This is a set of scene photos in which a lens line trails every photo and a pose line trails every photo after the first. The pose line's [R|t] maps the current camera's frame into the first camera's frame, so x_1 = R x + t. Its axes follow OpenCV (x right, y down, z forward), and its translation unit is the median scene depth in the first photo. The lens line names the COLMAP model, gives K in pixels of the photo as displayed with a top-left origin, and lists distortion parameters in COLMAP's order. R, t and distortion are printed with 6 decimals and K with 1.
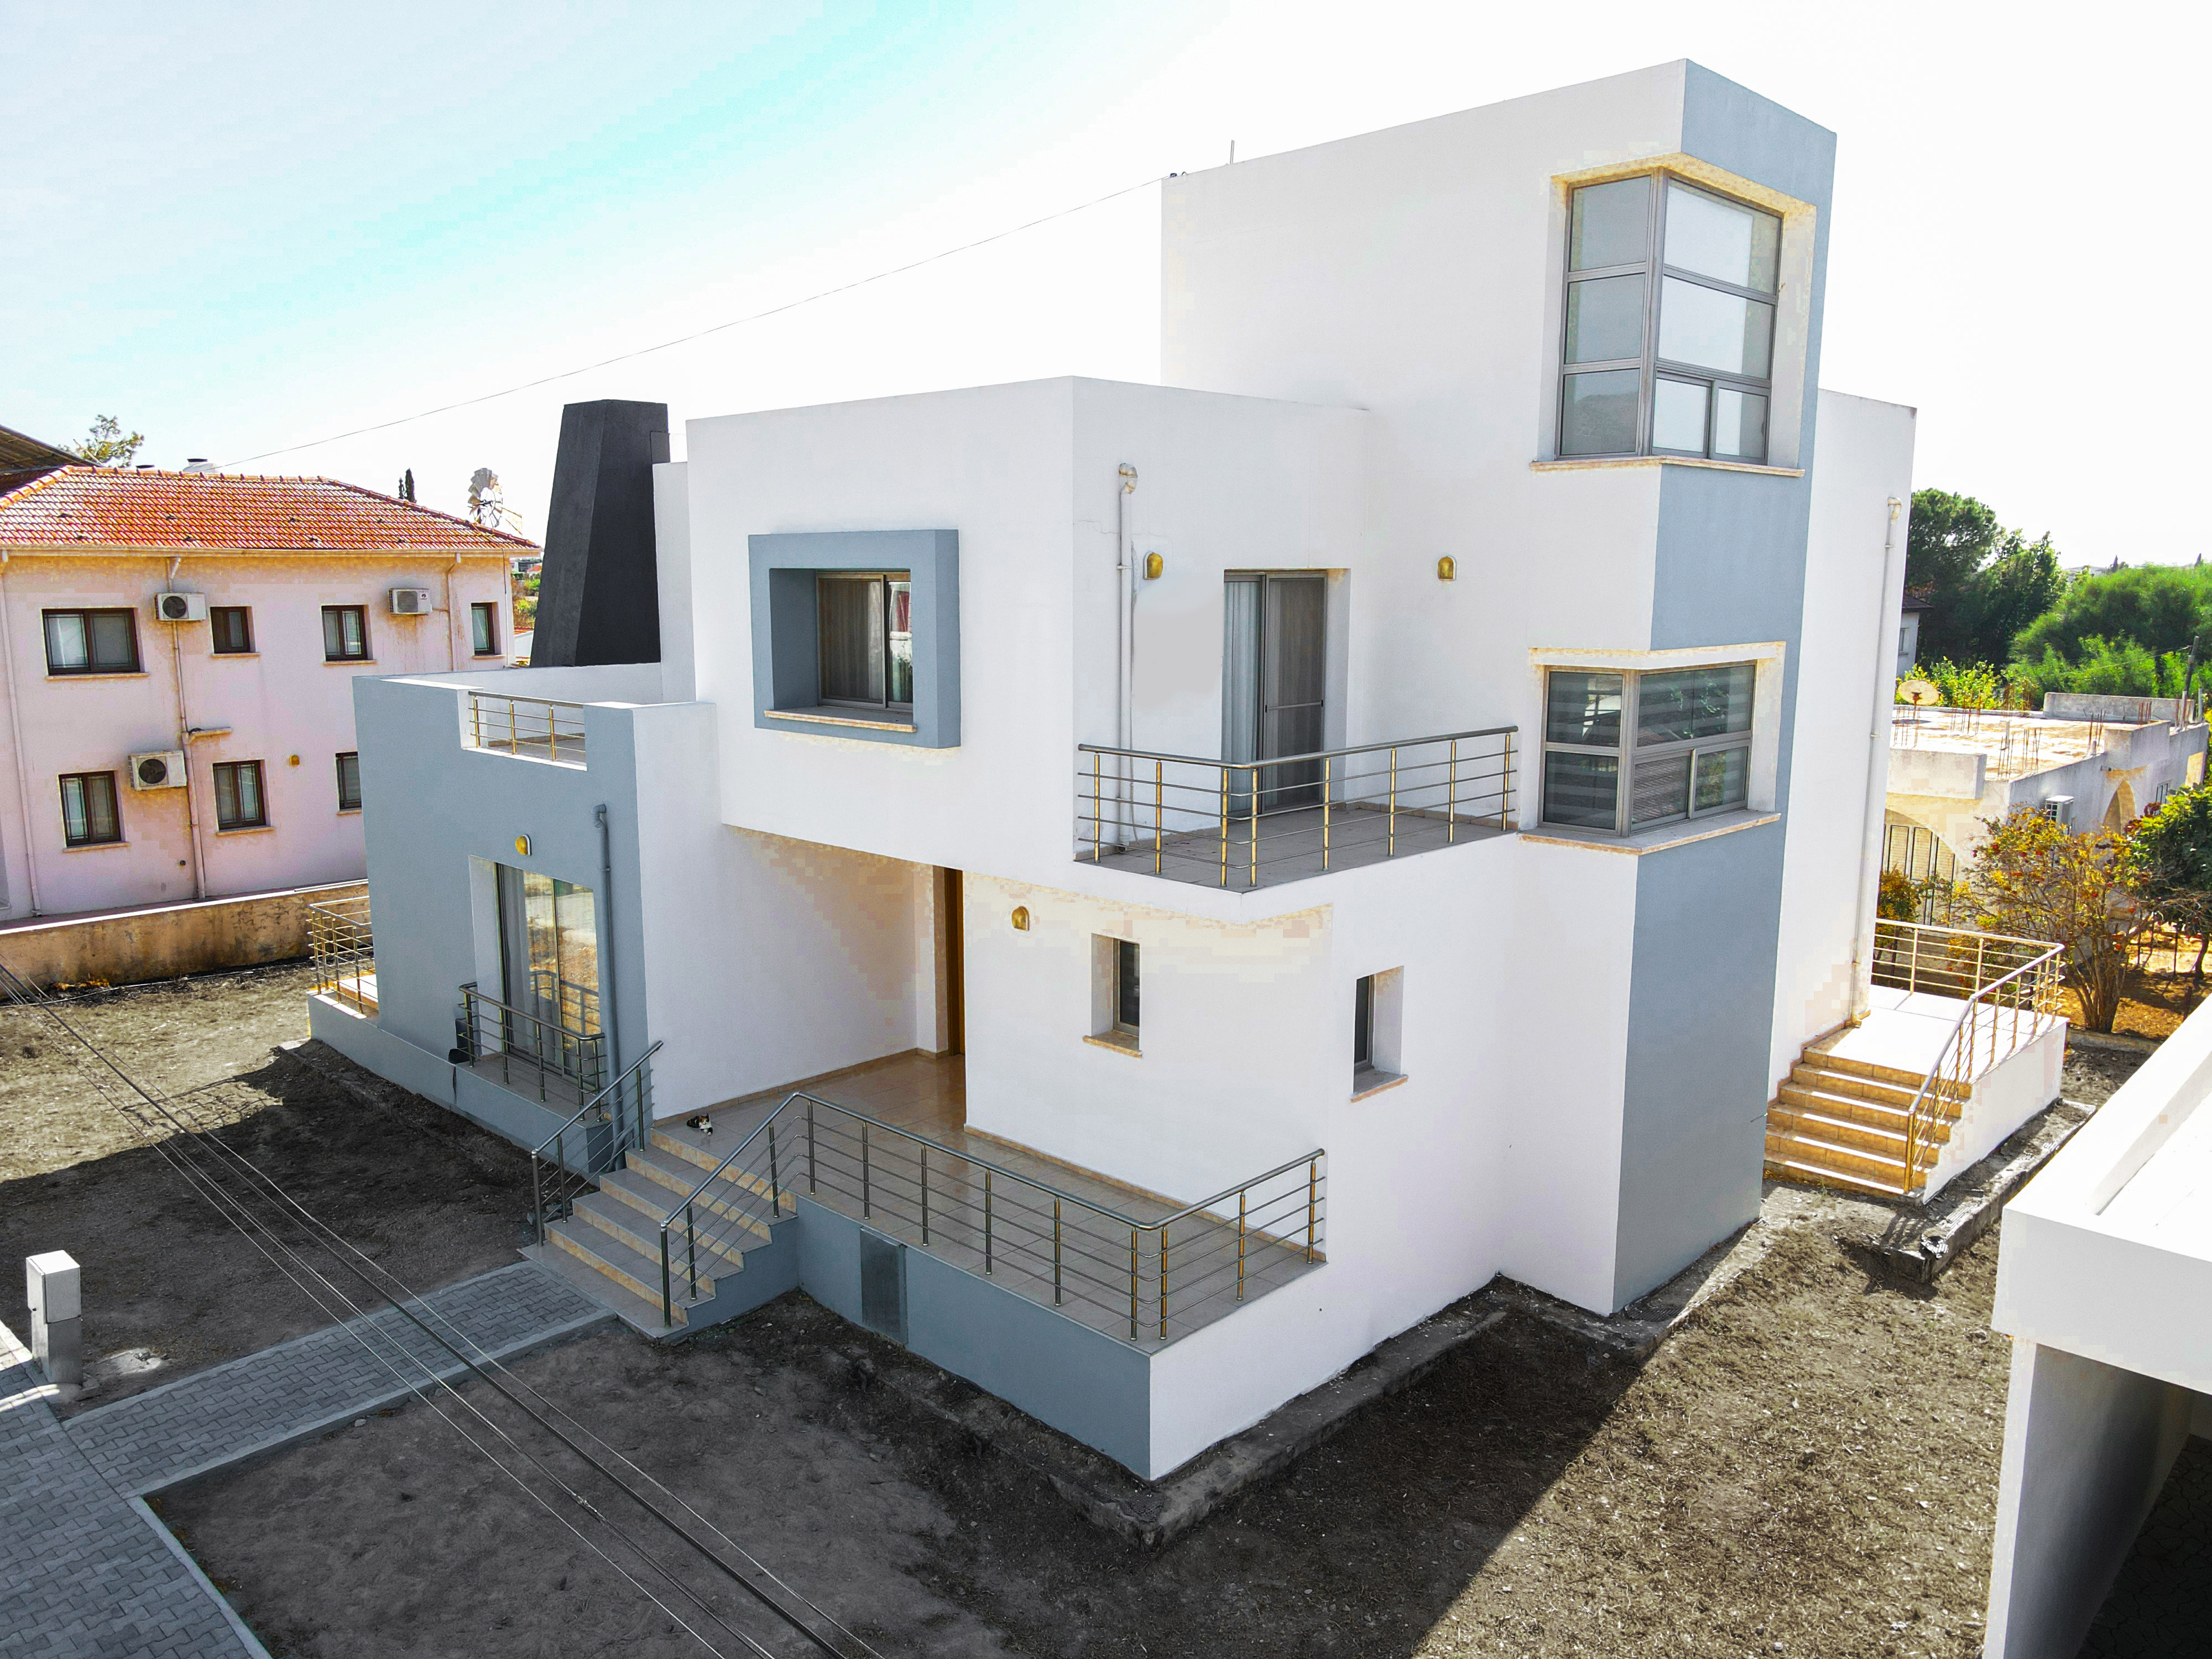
lens RADIAL K [[1620.9, 0, 1110.0], [0, 1620.9, 844.5], [0, 0, 1]] dist [0.012254, 0.003968]
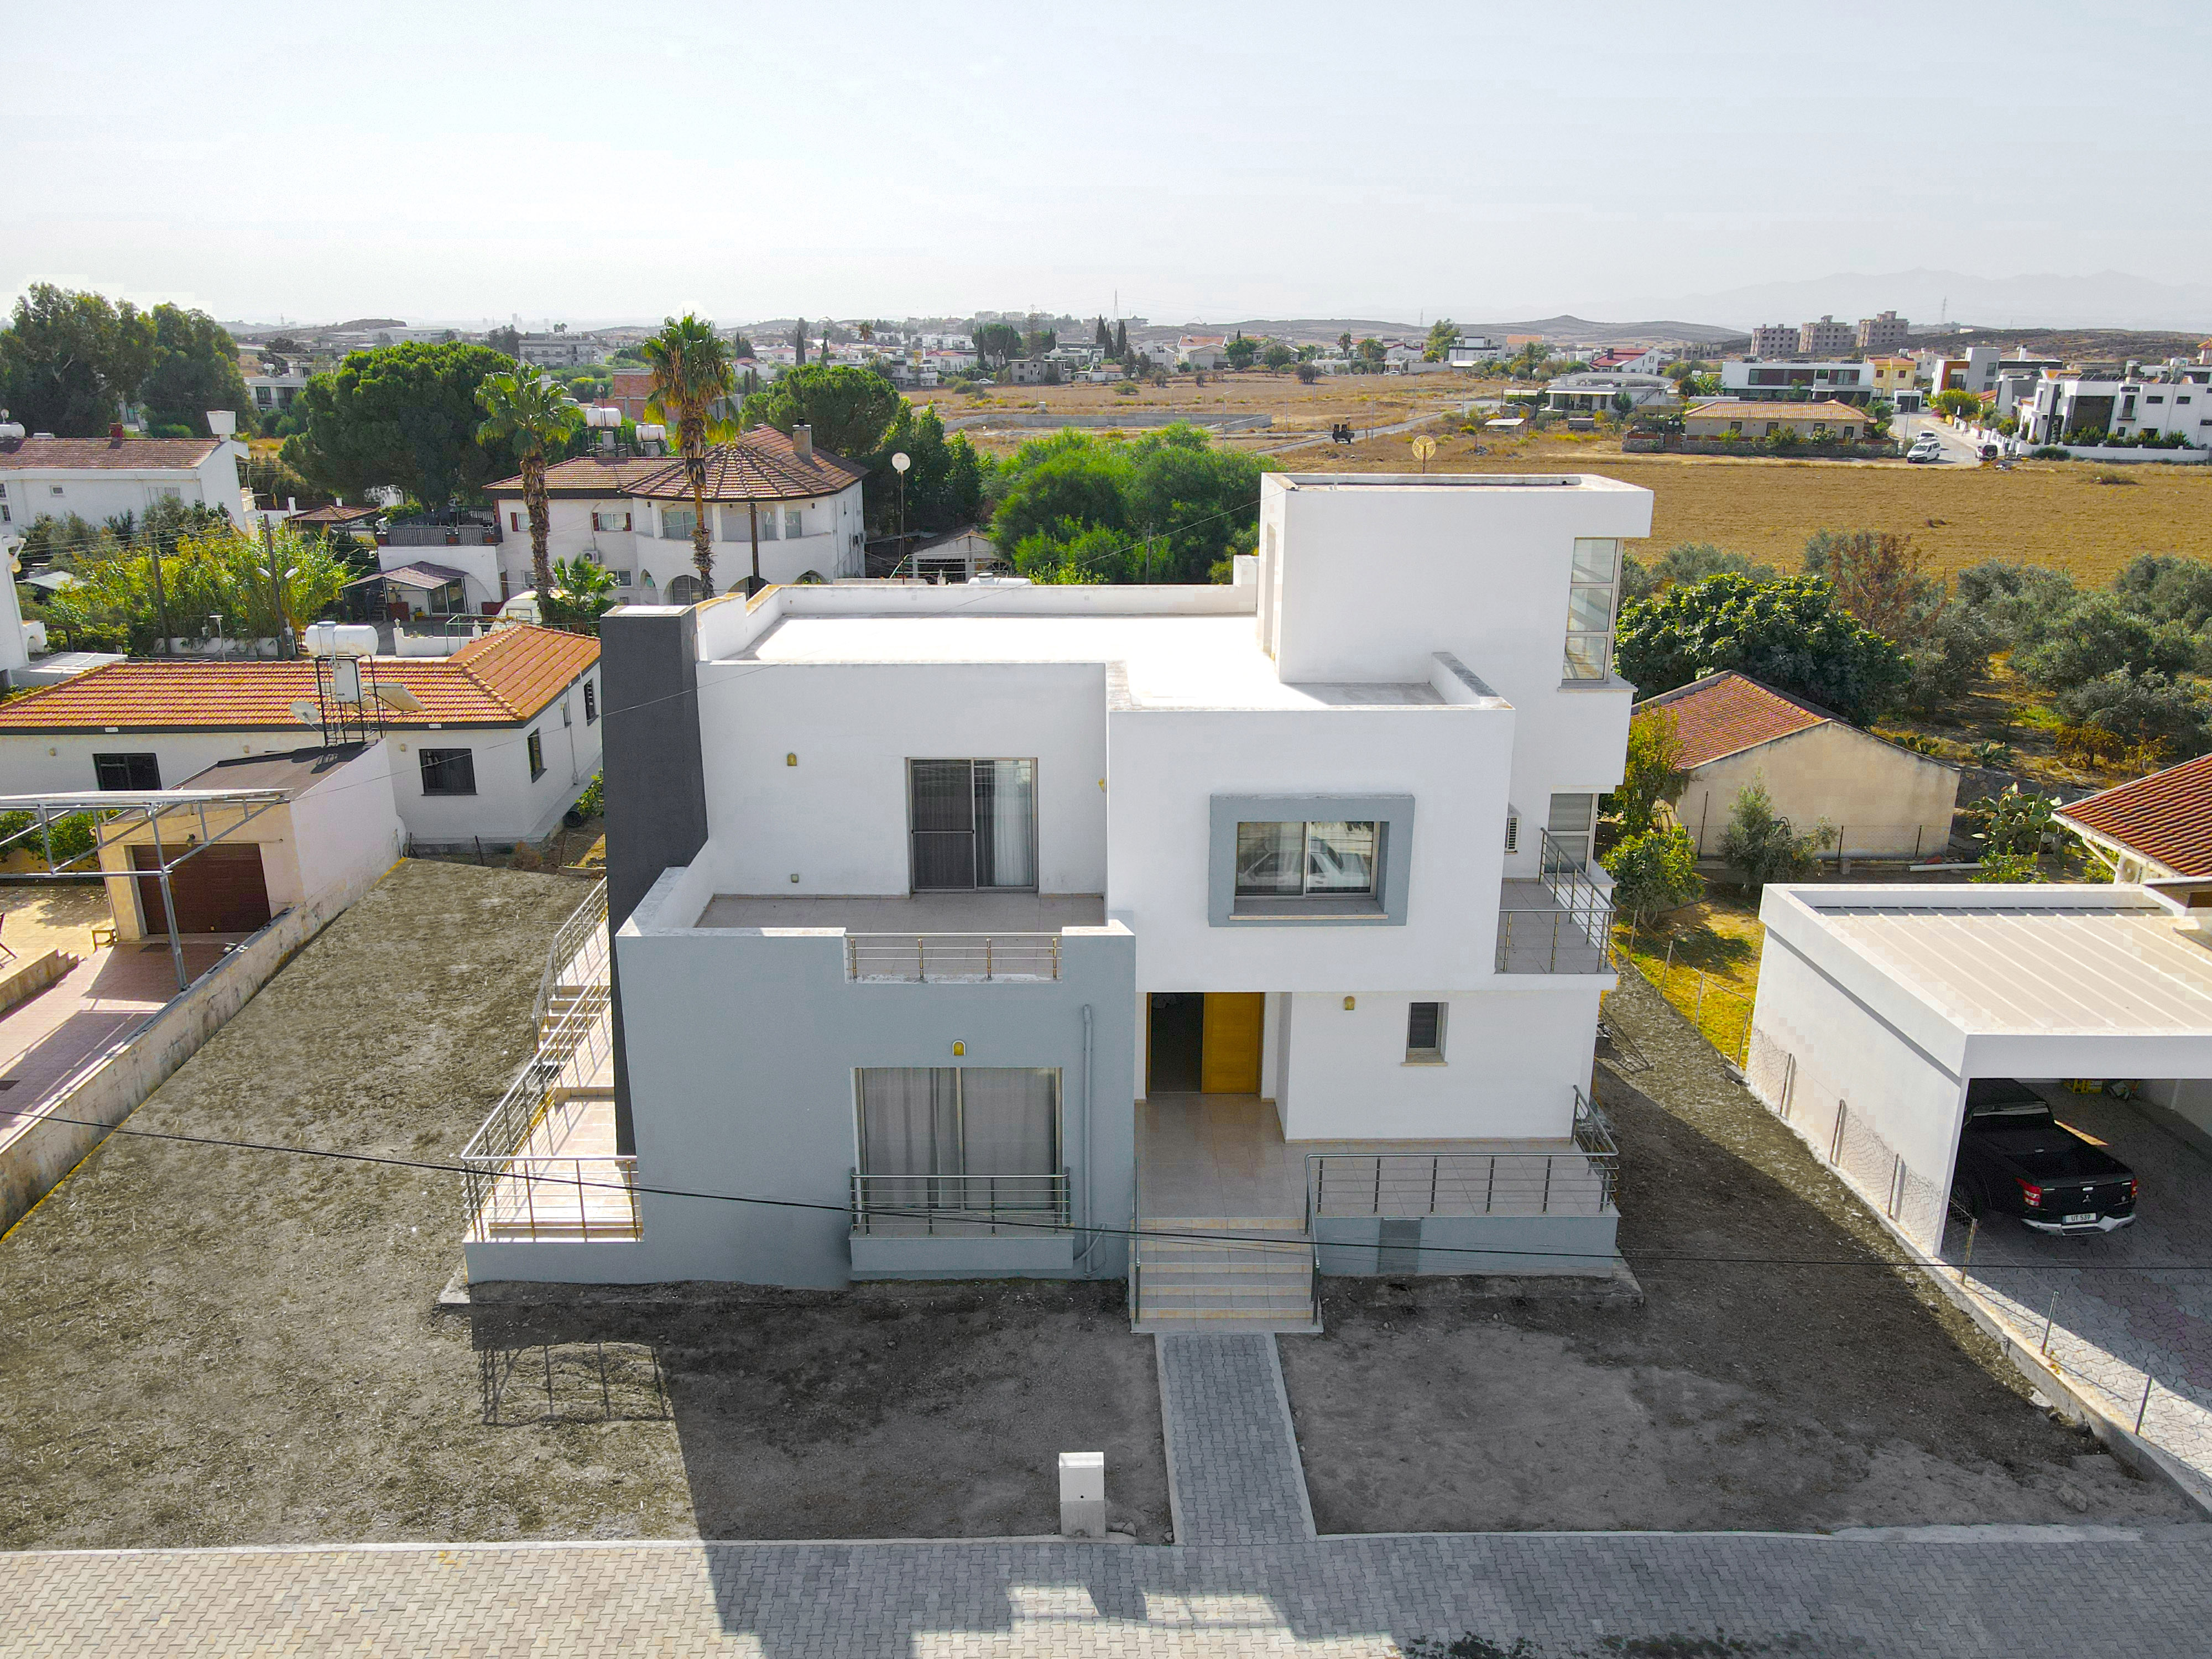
lens RADIAL K [[1620.9, 0, 1099.0], [0, 1620.9, 838.6], [0, 0, 1]] dist [0.012254, 0.003968]
pose [[0.707820, -0.213709, 0.673290, -1.258610], [0.117996, 0.975517, 0.185591, -0.433318], [-0.696468, -0.051919, 0.715707, 0.048331]]
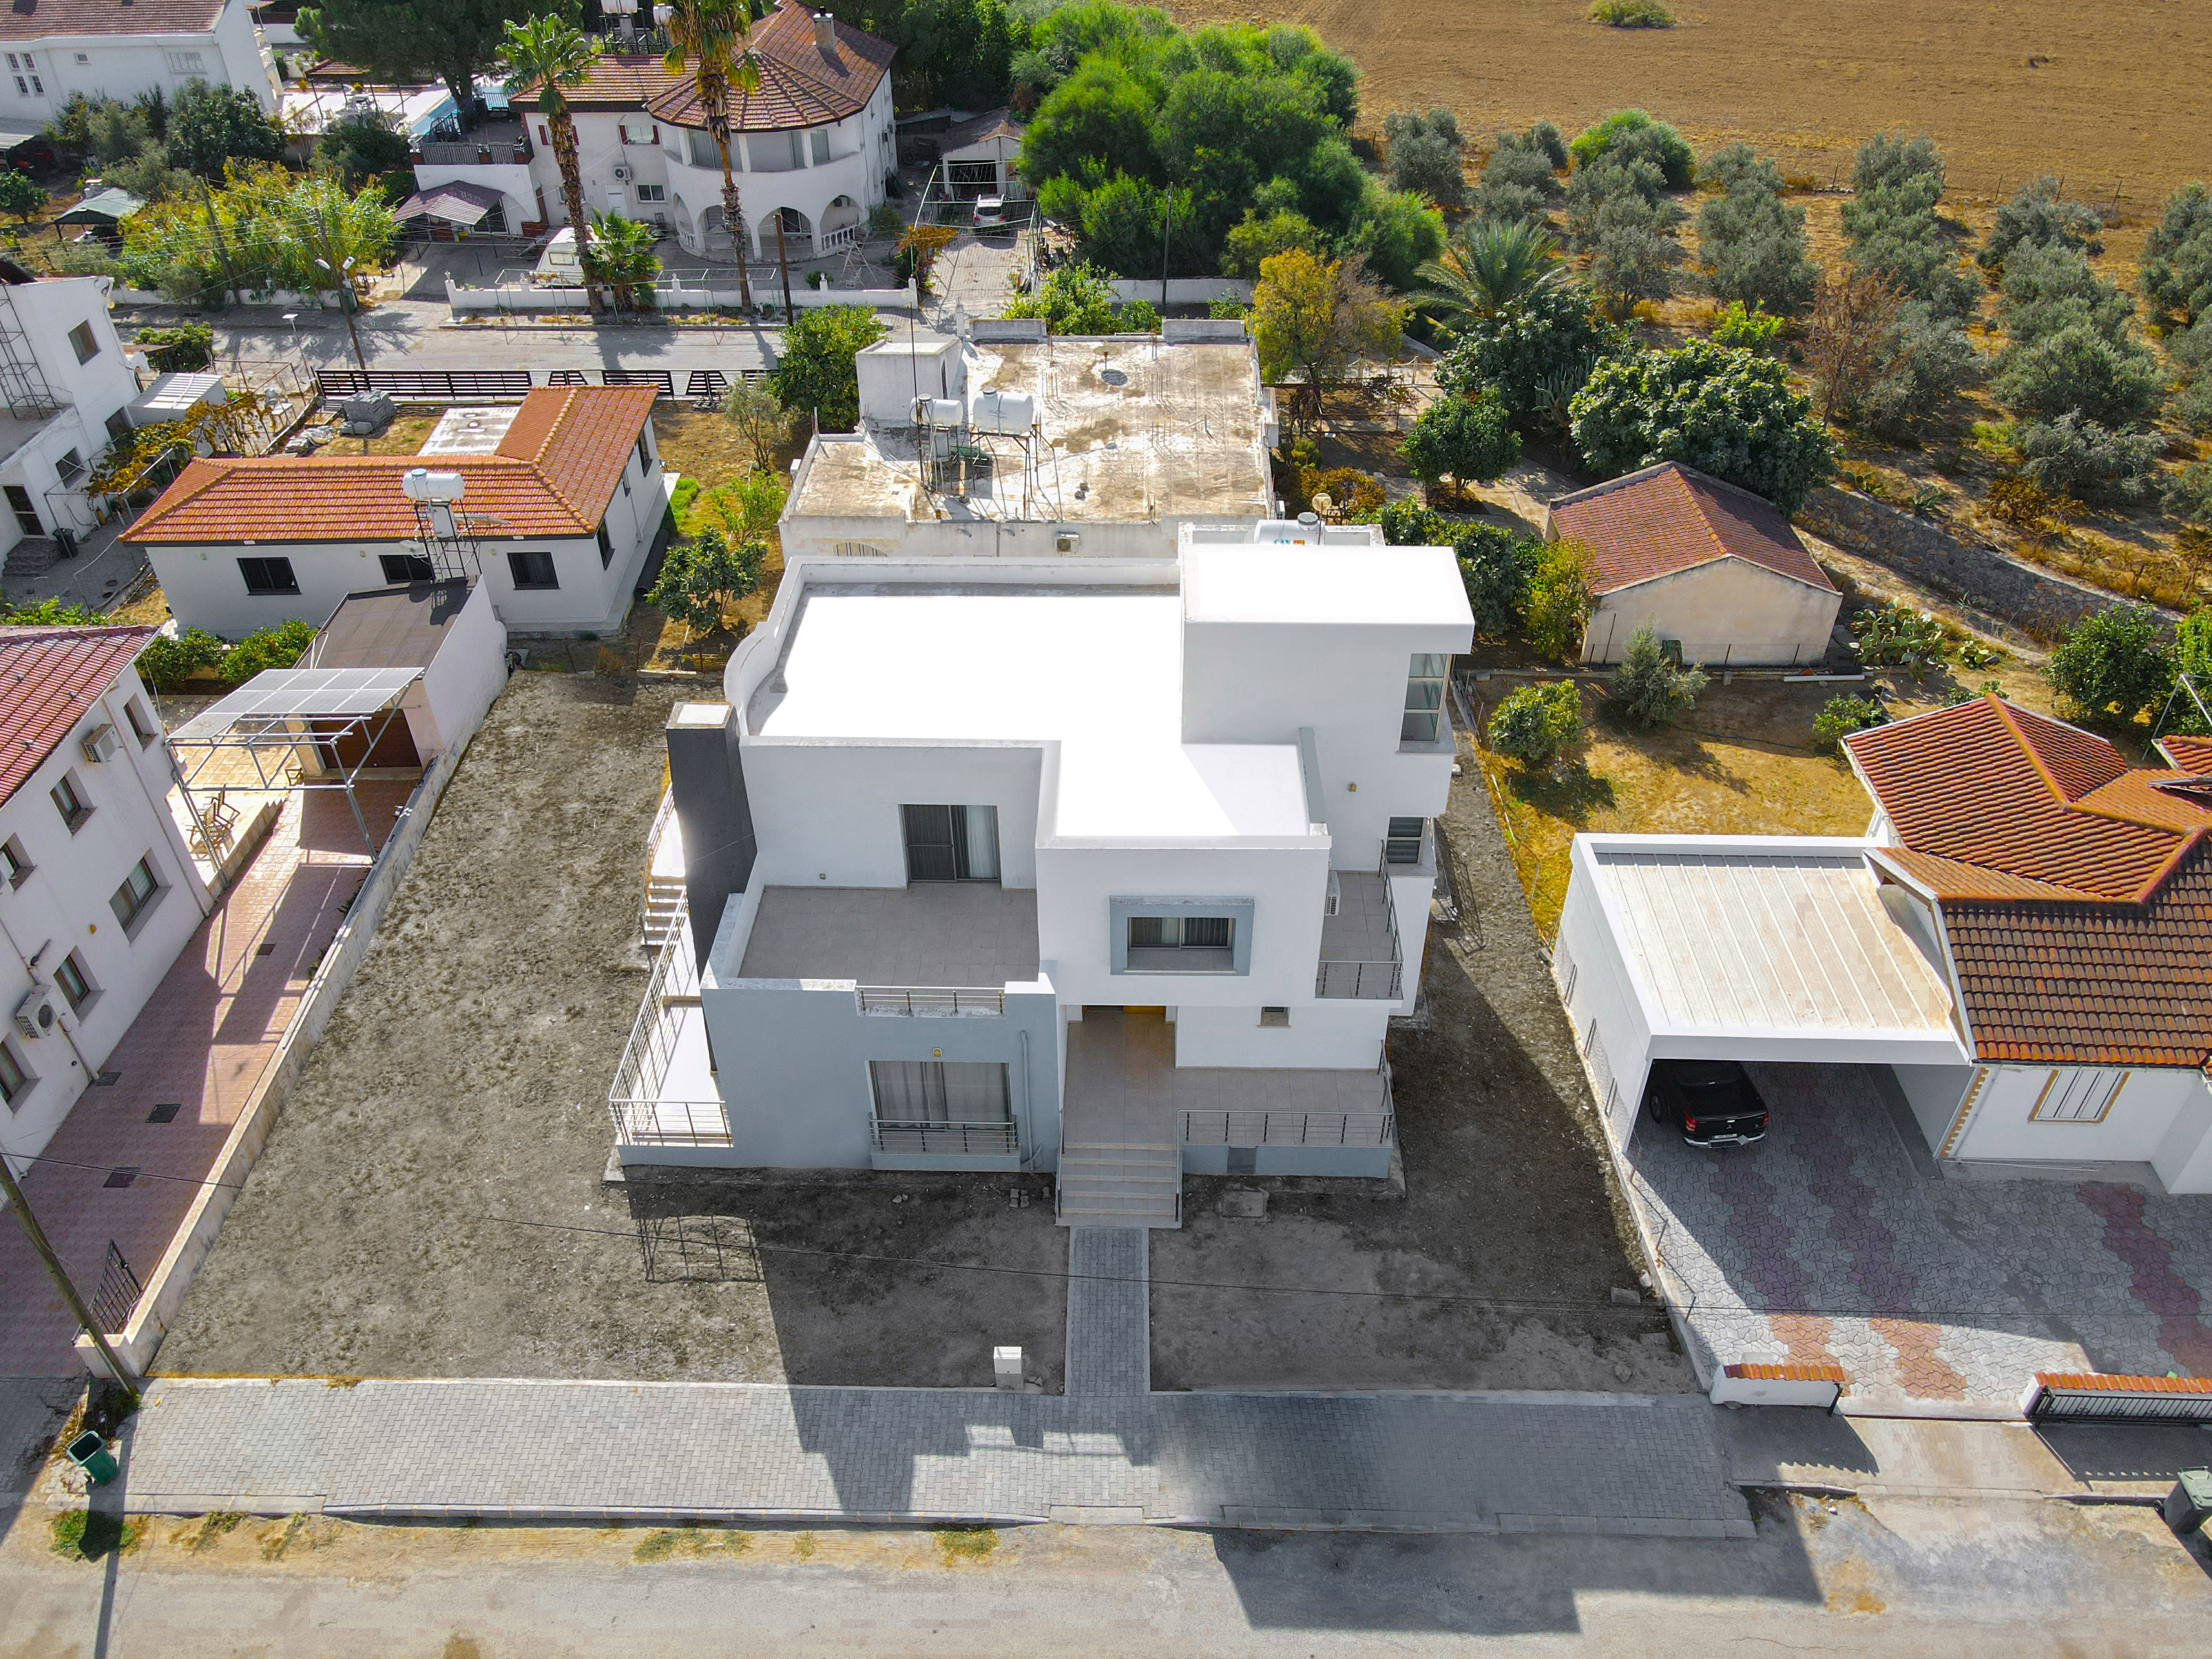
lens RADIAL K [[1620.9, 0, 1098.4], [0, 1620.9, 841.5], [0, 0, 1]] dist [0.012254, 0.003968]
pose [[0.736971, -0.427596, 0.523484, -1.249160], [0.125303, 0.847474, 0.515836, -1.292611], [-0.664208, -0.314562, 0.678143, -0.326543]]
